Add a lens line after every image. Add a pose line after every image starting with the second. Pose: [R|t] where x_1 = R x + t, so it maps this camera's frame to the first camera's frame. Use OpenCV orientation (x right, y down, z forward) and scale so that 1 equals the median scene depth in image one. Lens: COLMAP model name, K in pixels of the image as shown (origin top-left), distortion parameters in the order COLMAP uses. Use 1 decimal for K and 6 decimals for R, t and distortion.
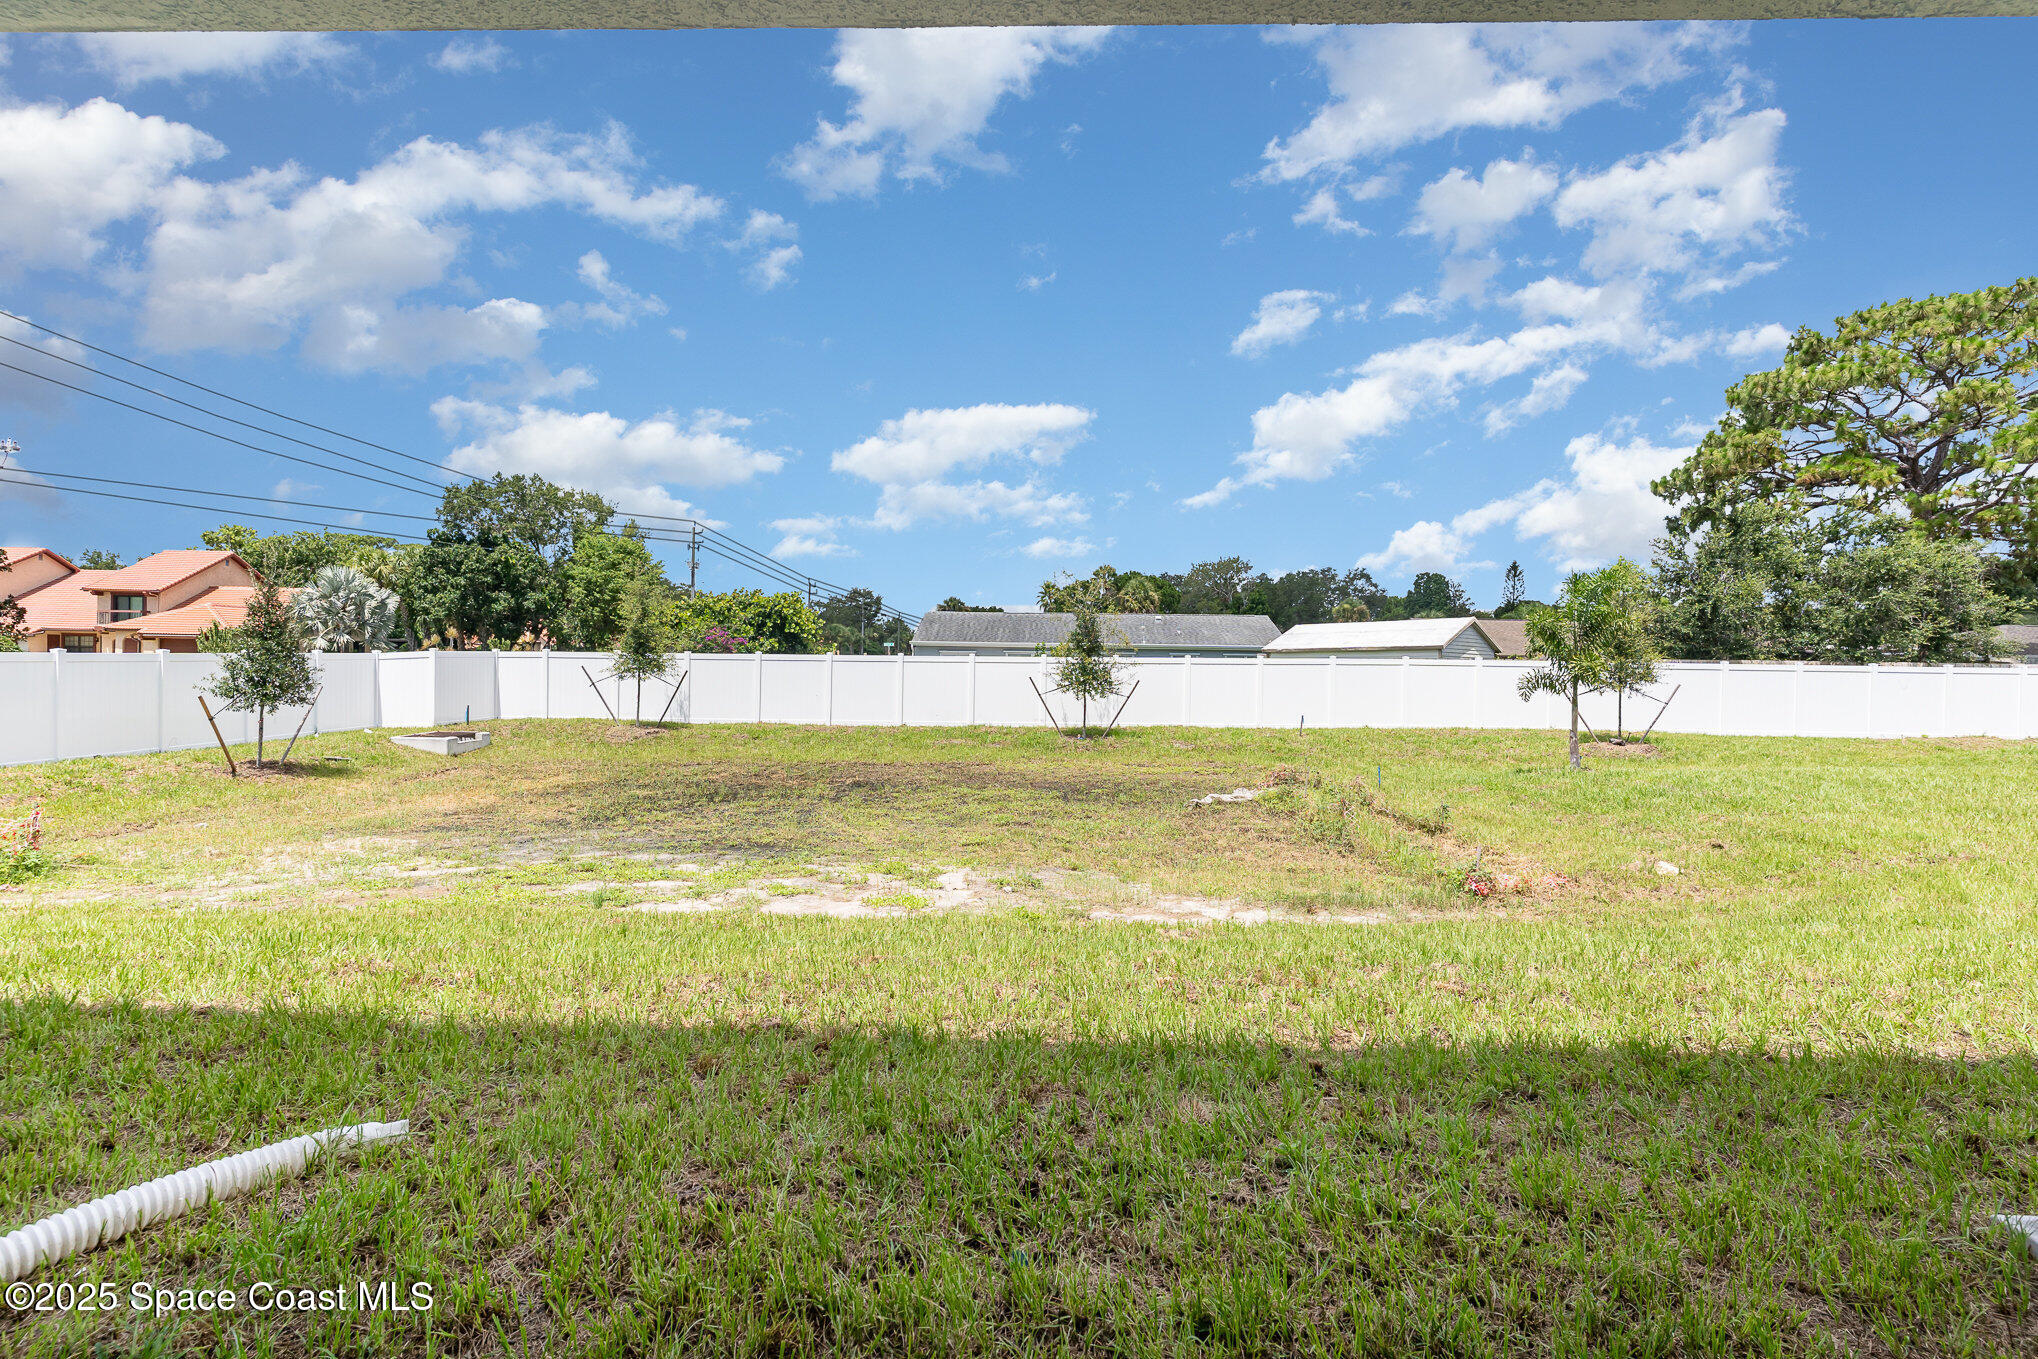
lens RADIAL K [[986.0, 0, 1014.0], [0, 986.0, 671.2], [0, 0, 1]] dist [0.000743, -0.000094]
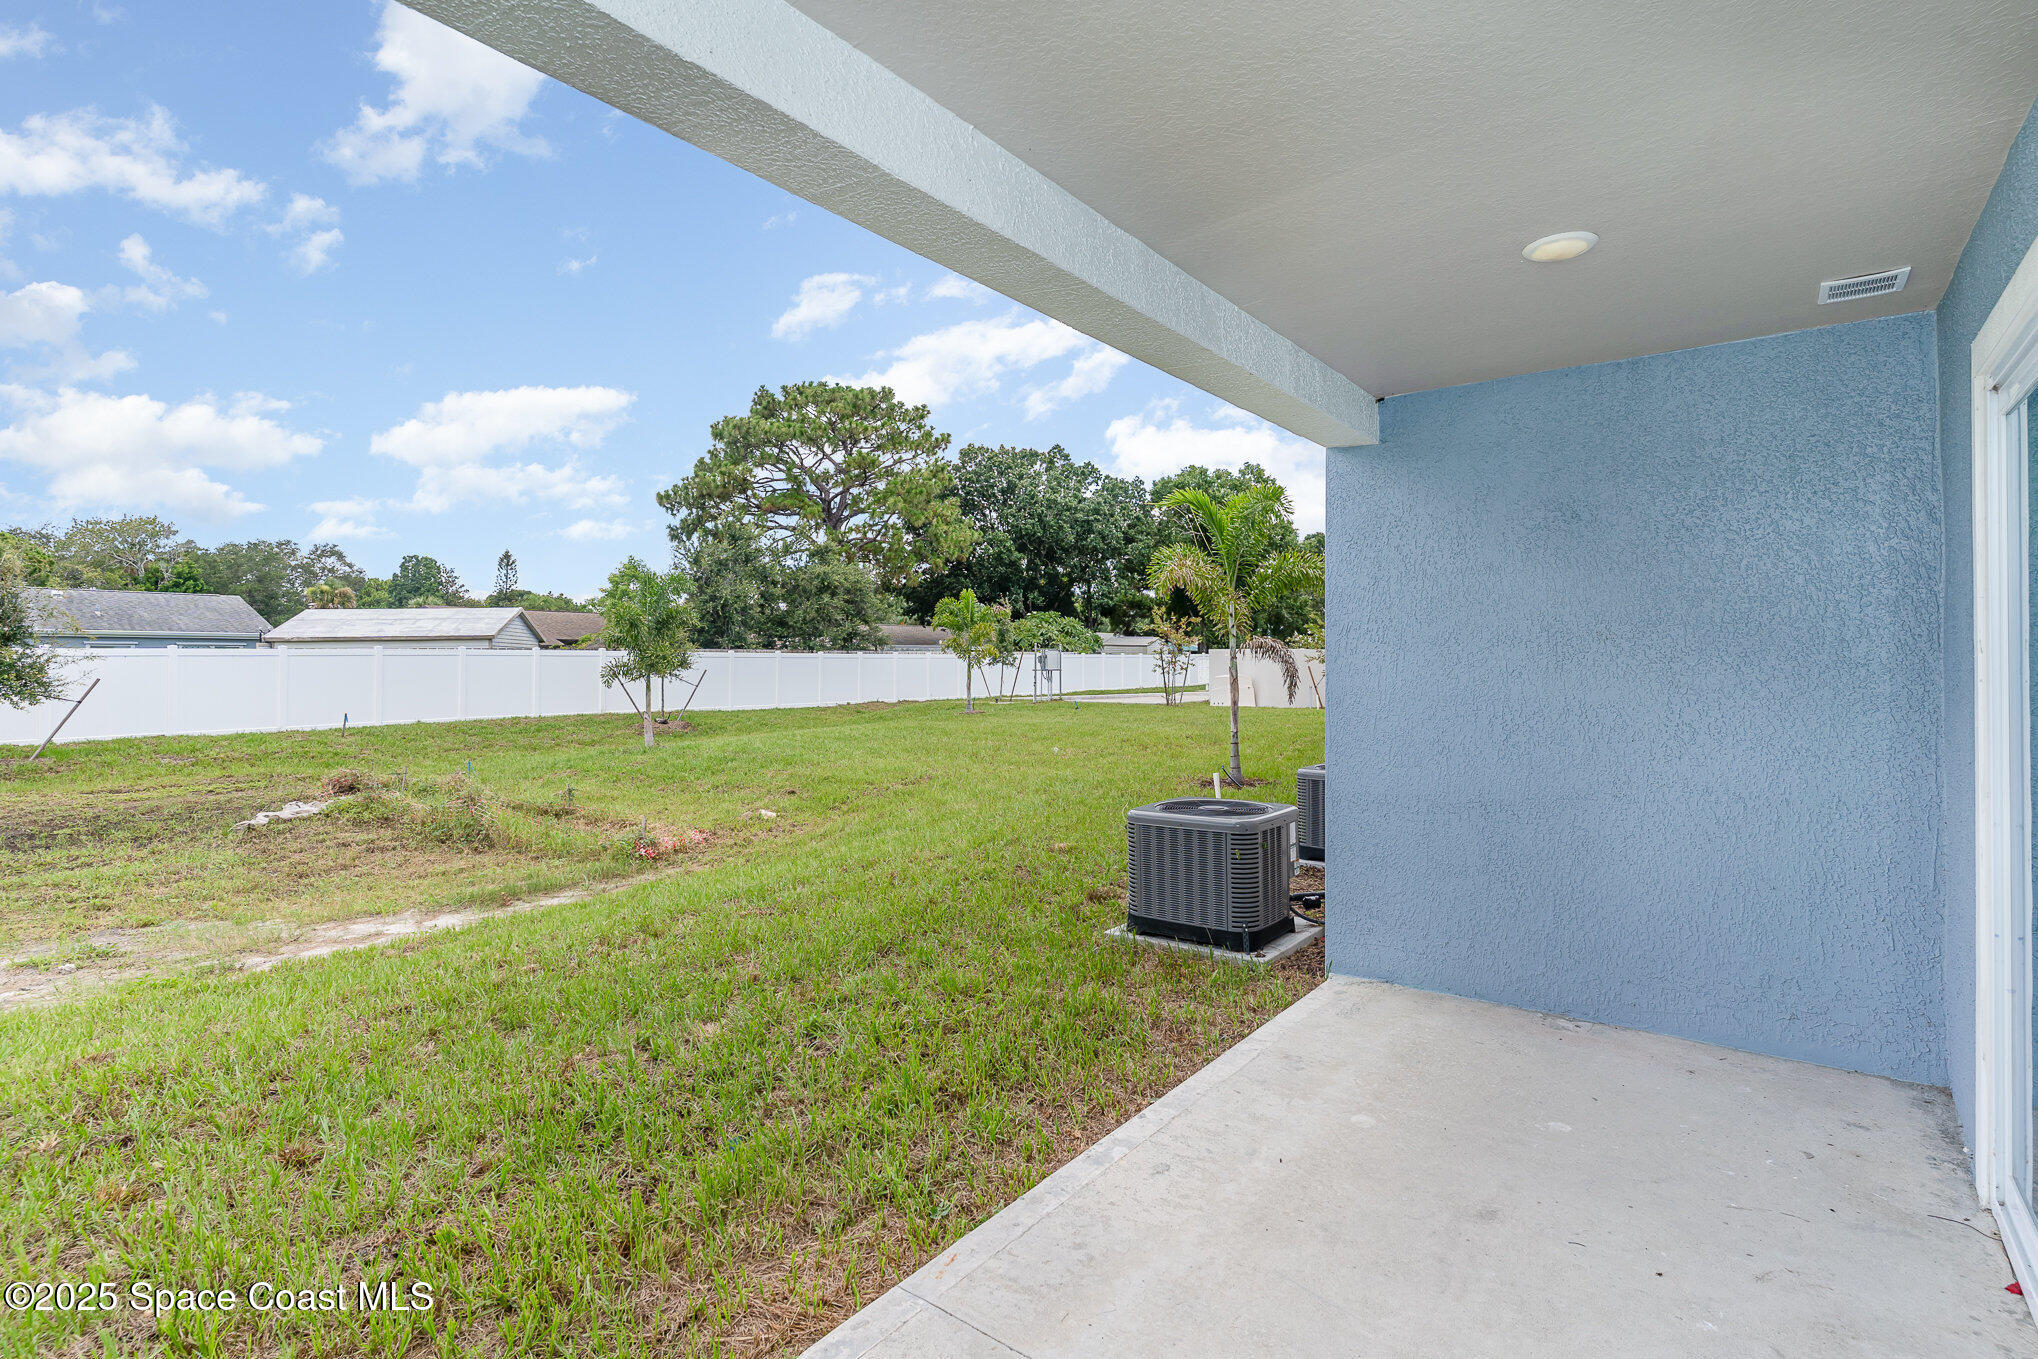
lens RADIAL K [[970.0, 0, 1029.0], [0, 970.0, 649.2], [0, 0, 1]] dist [0.001341, 0.000163]
pose [[0.577960, -0.002448, 0.816062, -0.049766], [0.011942, 0.999914, -0.005458, -0.000540], [-0.815978, 0.012900, 0.577939, -0.000162]]
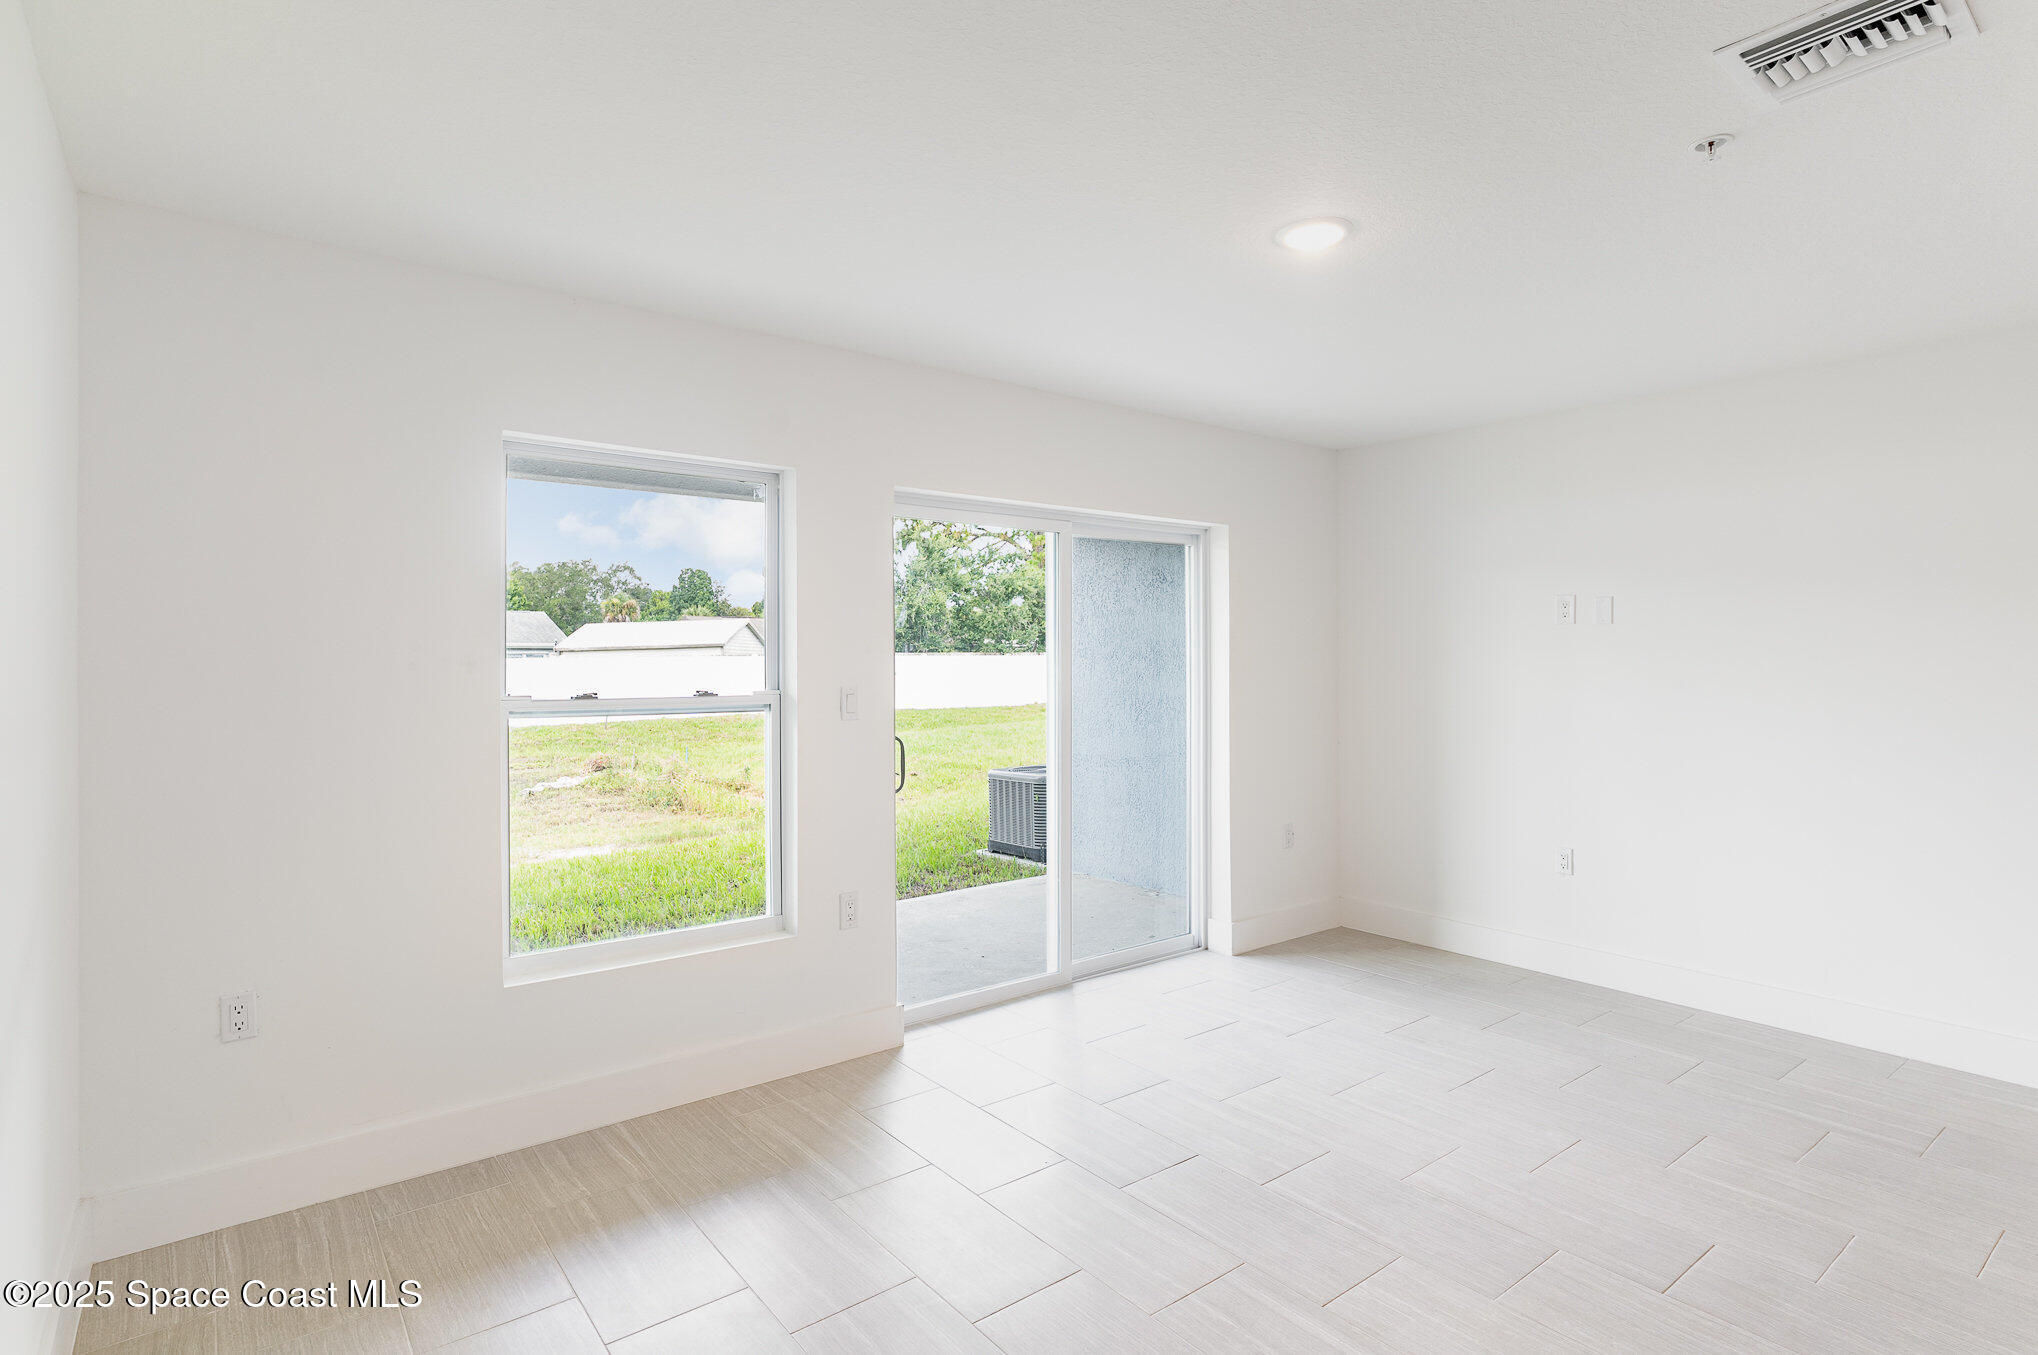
lens RADIAL K [[986.0, 0, 1014.0], [0, 986.0, 669.2], [0, 0, 1]] dist [0.000743, -0.000094]
pose [[0.758664, -0.025057, 0.651000, -0.059684], [0.022980, 0.999667, 0.011697, -0.001720], [-0.651077, 0.006086, 0.758988, -0.096373]]
